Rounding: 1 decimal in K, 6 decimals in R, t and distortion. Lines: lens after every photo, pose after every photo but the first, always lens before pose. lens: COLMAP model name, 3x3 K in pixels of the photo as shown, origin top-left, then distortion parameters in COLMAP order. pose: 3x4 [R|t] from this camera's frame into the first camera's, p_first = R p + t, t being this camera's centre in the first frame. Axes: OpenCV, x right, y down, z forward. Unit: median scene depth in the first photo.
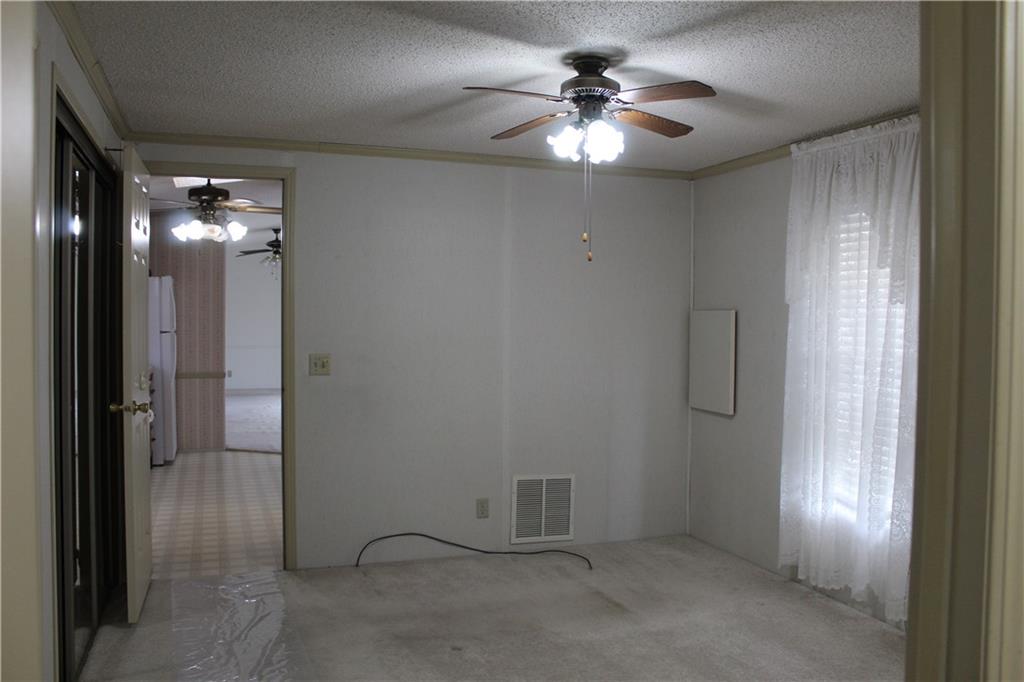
lens RADIAL K [[867.2, 0, 512.8], [0, 867.2, 341.4], [0, 0, 1]] dist [-0.101180, 0.017179]
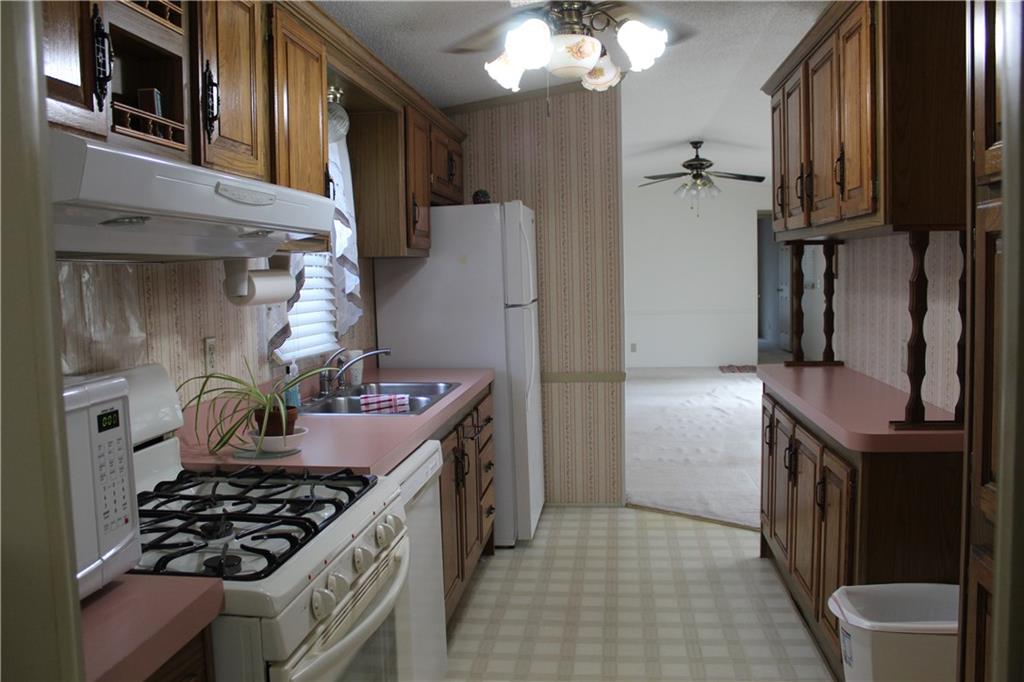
lens RADIAL K [[867.2, 0, 515.4], [0, 867.2, 341.2], [0, 0, 1]] dist [-0.101180, 0.017179]
pose [[0.898167, 0.007908, -0.439583, -0.147716], [0.016684, 0.998505, 0.052052, -0.015311], [0.439338, -0.054085, 0.896692, 0.453487]]
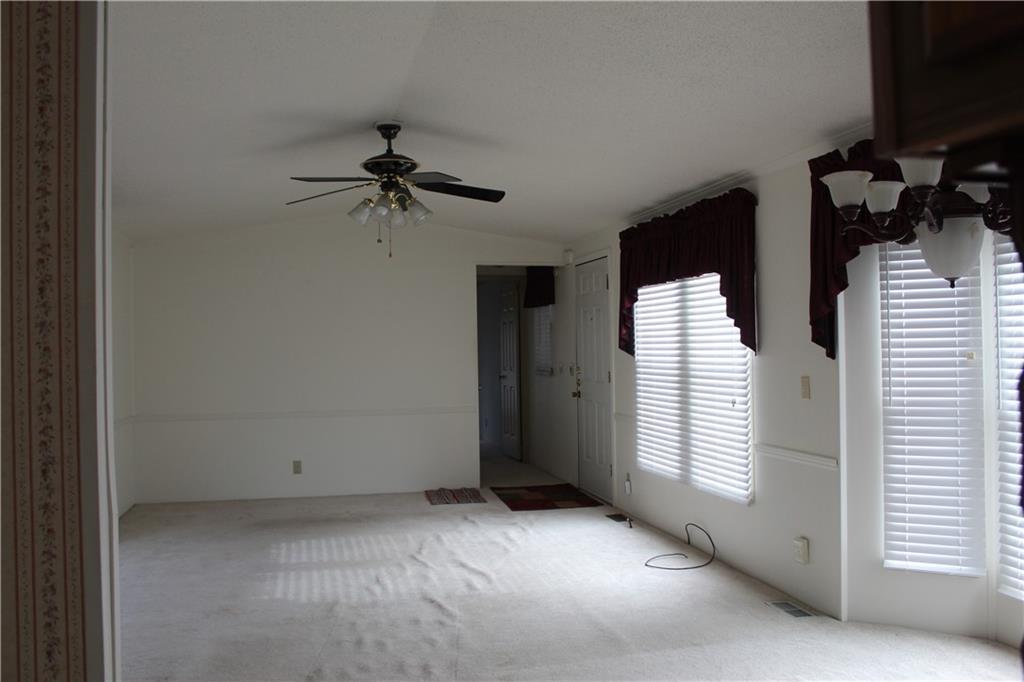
lens RADIAL K [[867.2, 0, 516.2], [0, 867.2, 336.5], [0, 0, 1]] dist [-0.101180, 0.017179]
pose [[0.993905, -0.026507, -0.107005, -0.254307], [0.022251, 0.998921, -0.040773, -0.025414], [0.107971, 0.038143, 0.993422, 0.888300]]
